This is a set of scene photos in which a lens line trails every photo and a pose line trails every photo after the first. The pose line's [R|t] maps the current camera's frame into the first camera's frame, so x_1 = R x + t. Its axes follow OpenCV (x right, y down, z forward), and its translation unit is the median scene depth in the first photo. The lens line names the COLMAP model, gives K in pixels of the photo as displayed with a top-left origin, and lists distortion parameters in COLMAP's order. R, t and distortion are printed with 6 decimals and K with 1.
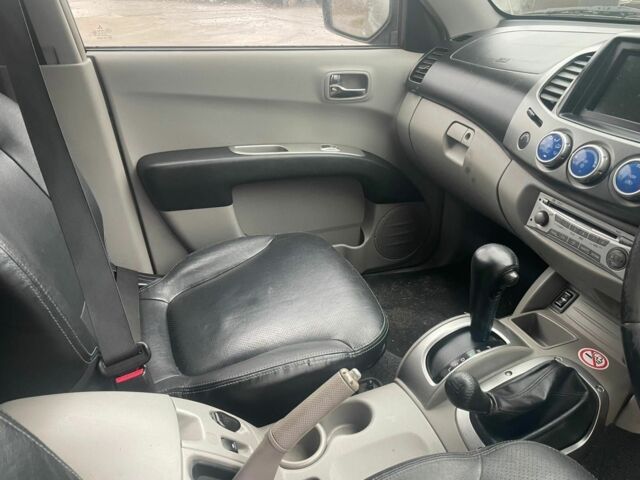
lens RADIAL K [[487.7, 0, 317.2], [0, 487.7, 242.2], [0, 0, 1]] dist [0.061641, -0.075831]
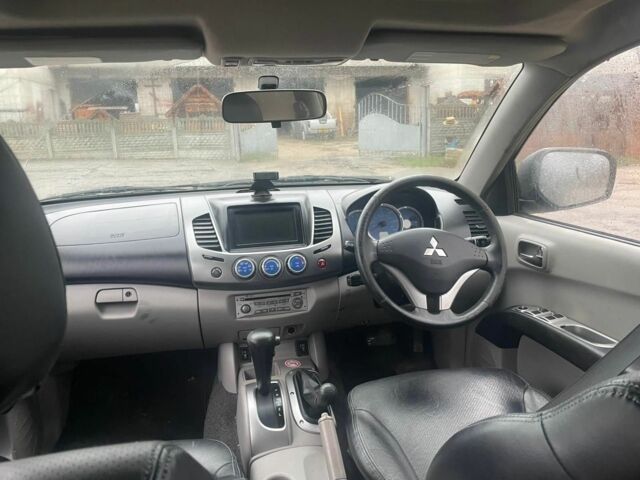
lens RADIAL K [[487.7, 0, 323.7], [0, 487.7, 234.0], [0, 0, 1]] dist [0.061641, -0.075831]
pose [[0.119205, -0.225008, 0.967038, -0.694961], [0.475969, 0.867721, 0.143227, -0.249853], [-0.871346, 0.443207, 0.210533, 0.200469]]
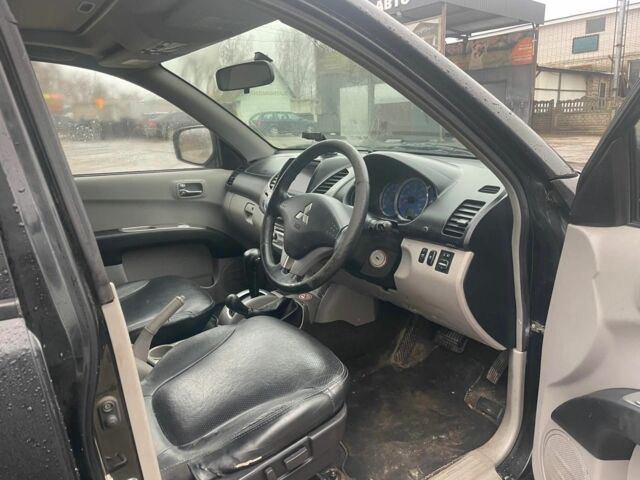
lens RADIAL K [[487.7, 0, 322.7], [0, 487.7, 242.5], [0, 0, 1]] dist [0.061641, -0.075831]
pose [[0.970134, -0.092062, 0.224421, 0.112473], [0.141108, 0.966716, -0.213419, 0.307902], [-0.197304, 0.238713, 0.950835, -0.720383]]
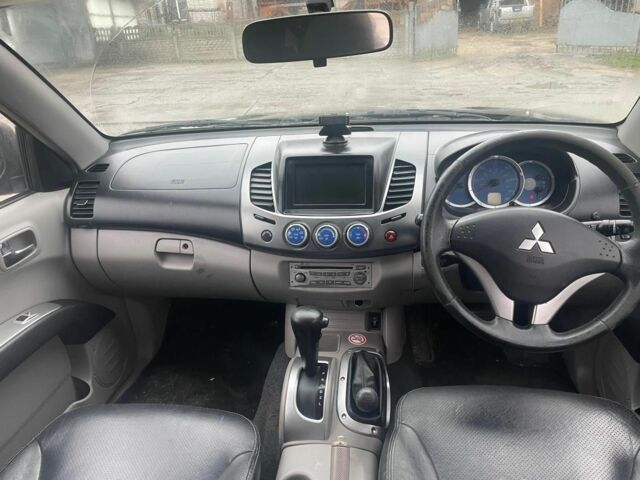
lens RADIAL K [[487.7, 0, 324.7], [0, 487.7, 240.3], [0, 0, 1]] dist [0.061641, -0.075831]
pose [[0.451940, -0.386980, 0.803740, -0.417289], [0.456426, 0.874446, 0.164376, -0.230627], [-0.766437, 0.292560, 0.571825, 0.051595]]
